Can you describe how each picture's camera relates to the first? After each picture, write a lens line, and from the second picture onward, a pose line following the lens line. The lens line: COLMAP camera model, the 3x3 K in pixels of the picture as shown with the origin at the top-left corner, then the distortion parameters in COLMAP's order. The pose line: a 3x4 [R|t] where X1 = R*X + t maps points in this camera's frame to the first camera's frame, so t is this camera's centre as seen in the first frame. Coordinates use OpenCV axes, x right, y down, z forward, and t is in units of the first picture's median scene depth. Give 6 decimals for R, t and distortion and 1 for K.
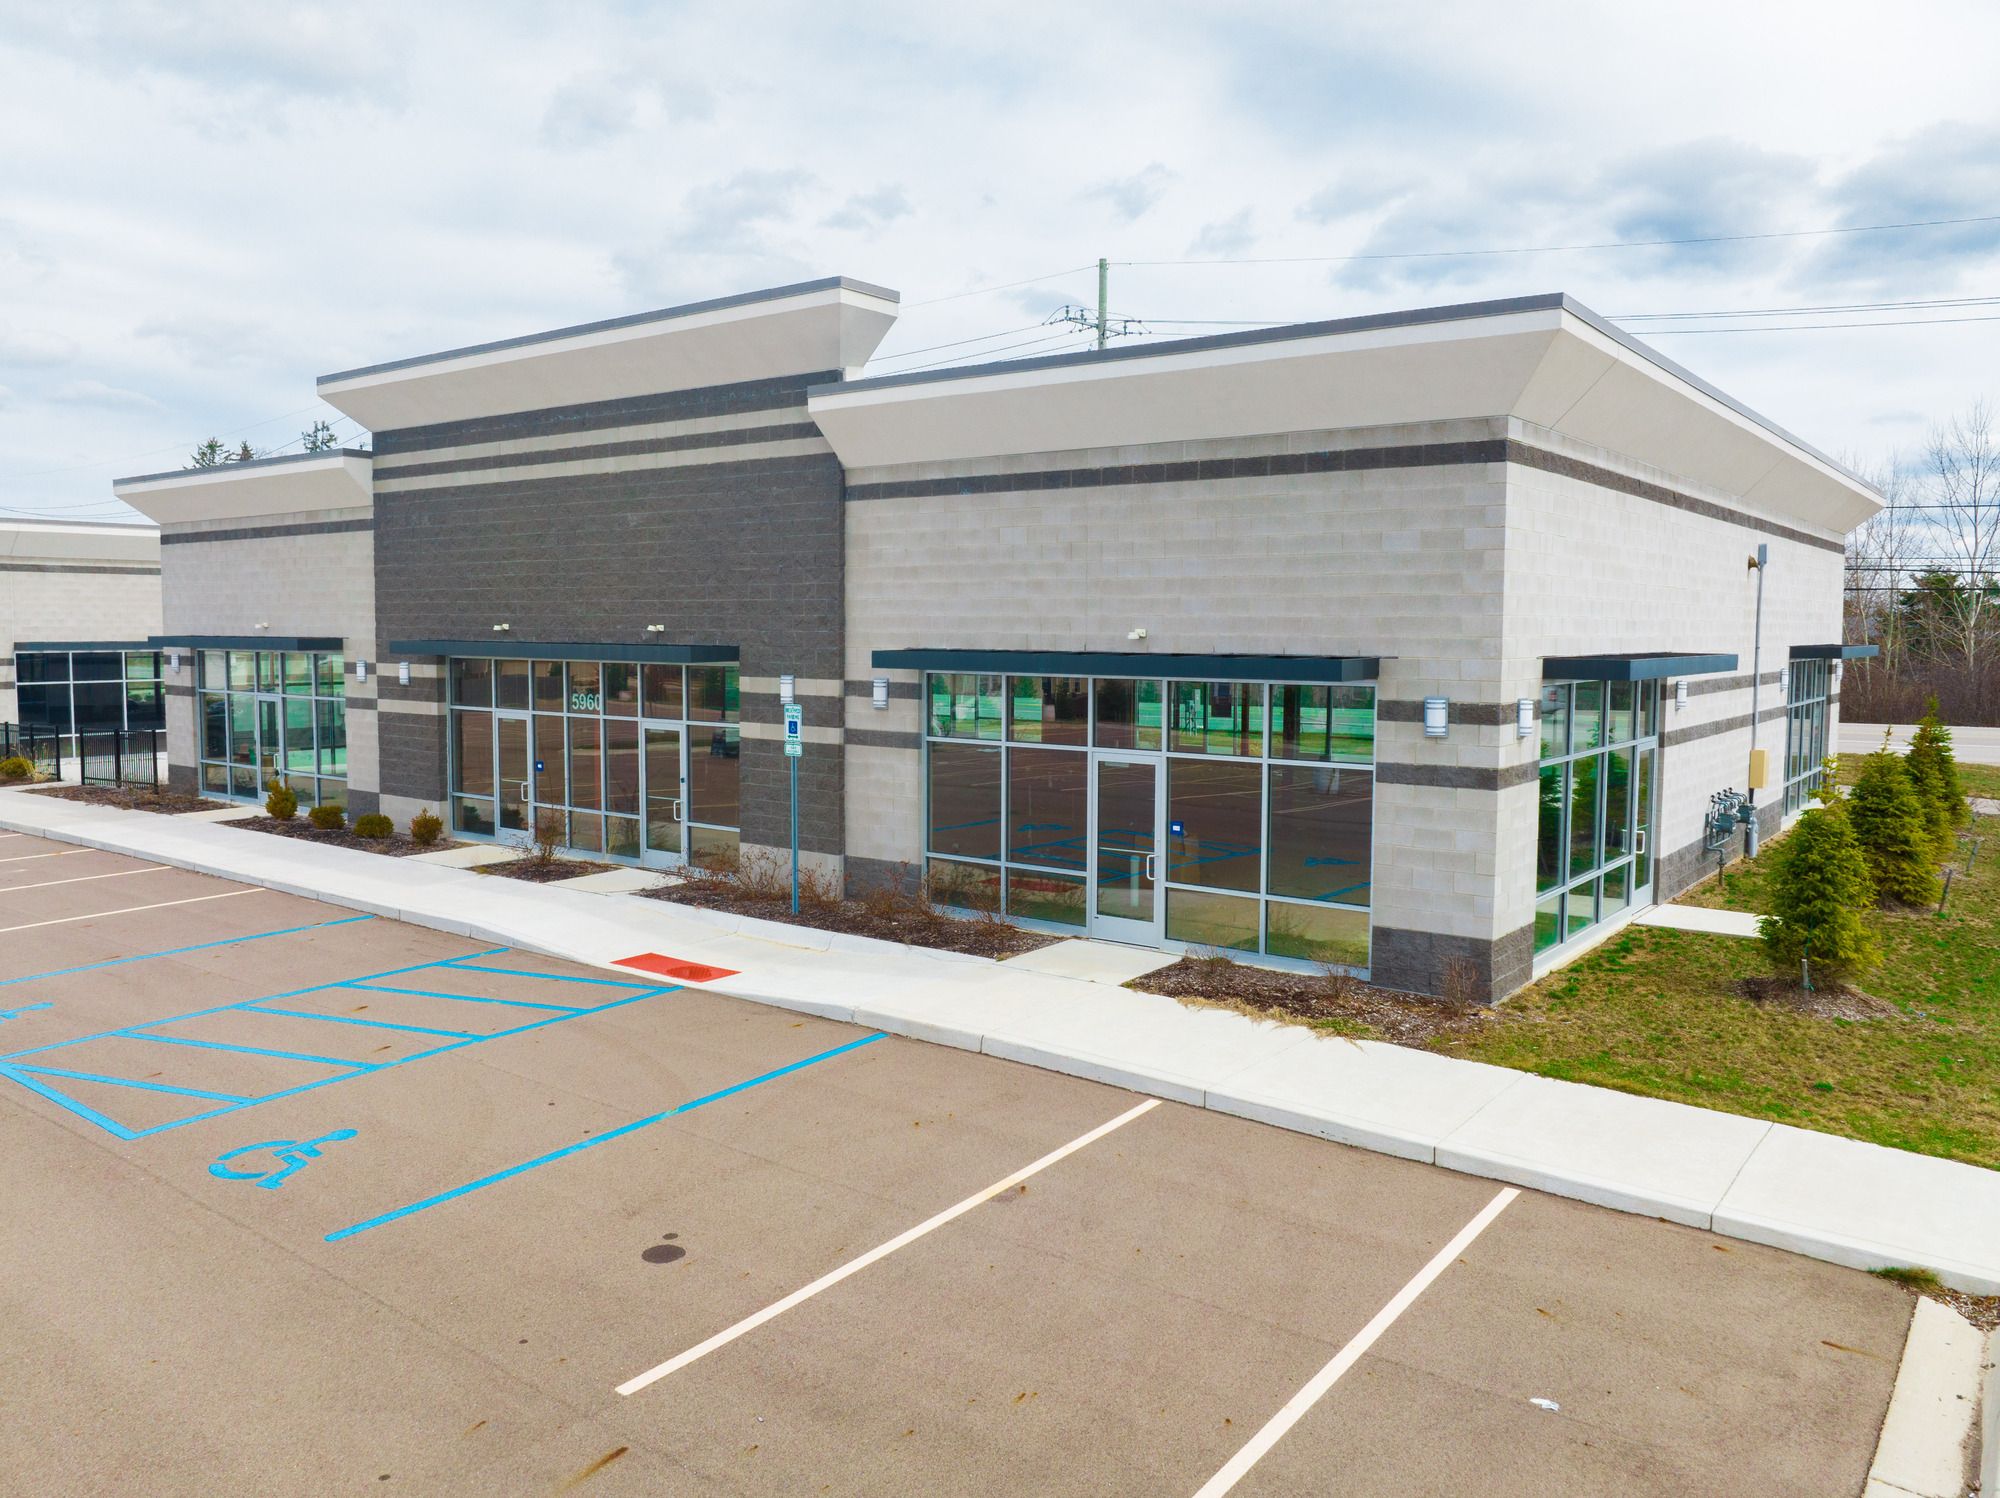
lens RADIAL K [[1508.9, 0, 978.5], [0, 1508.9, 751.0], [0, 0, 1]] dist [-0.012423, -0.023290]
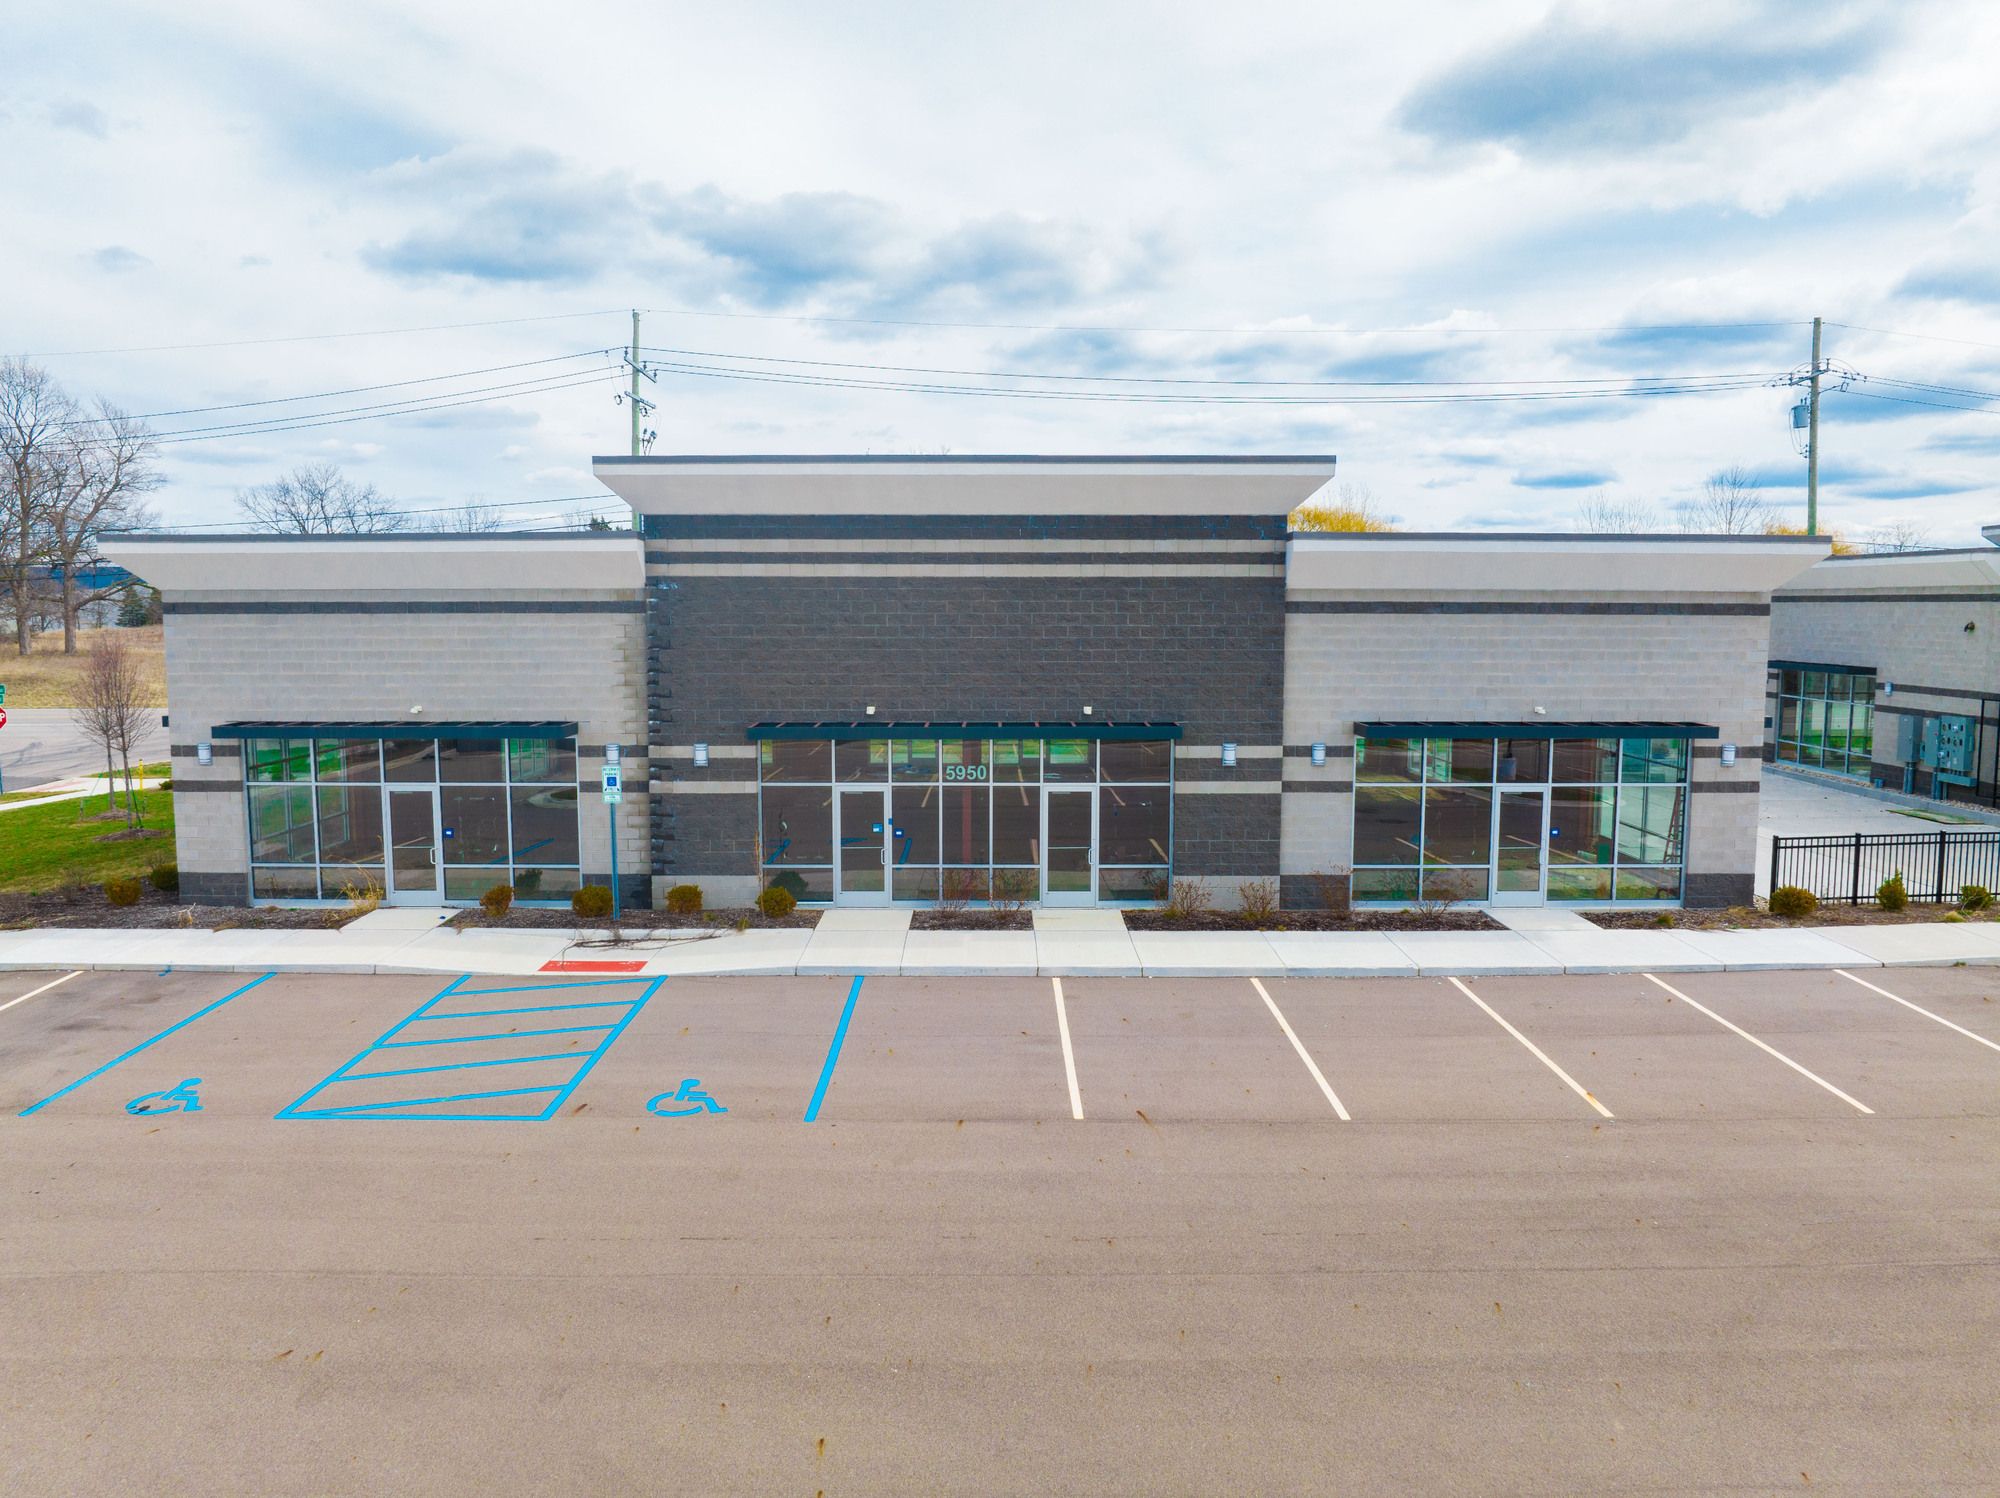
lens RADIAL K [[1420.0, 0, 999.8], [0, 1420.0, 765.3], [0, 0, 1]] dist [-0.023725, -0.004240]
pose [[0.785988, -0.070900, 0.614163, -1.068346], [0.054871, 0.997482, 0.044930, -0.100490], [-0.615803, -0.001615, 0.787899, 0.156769]]
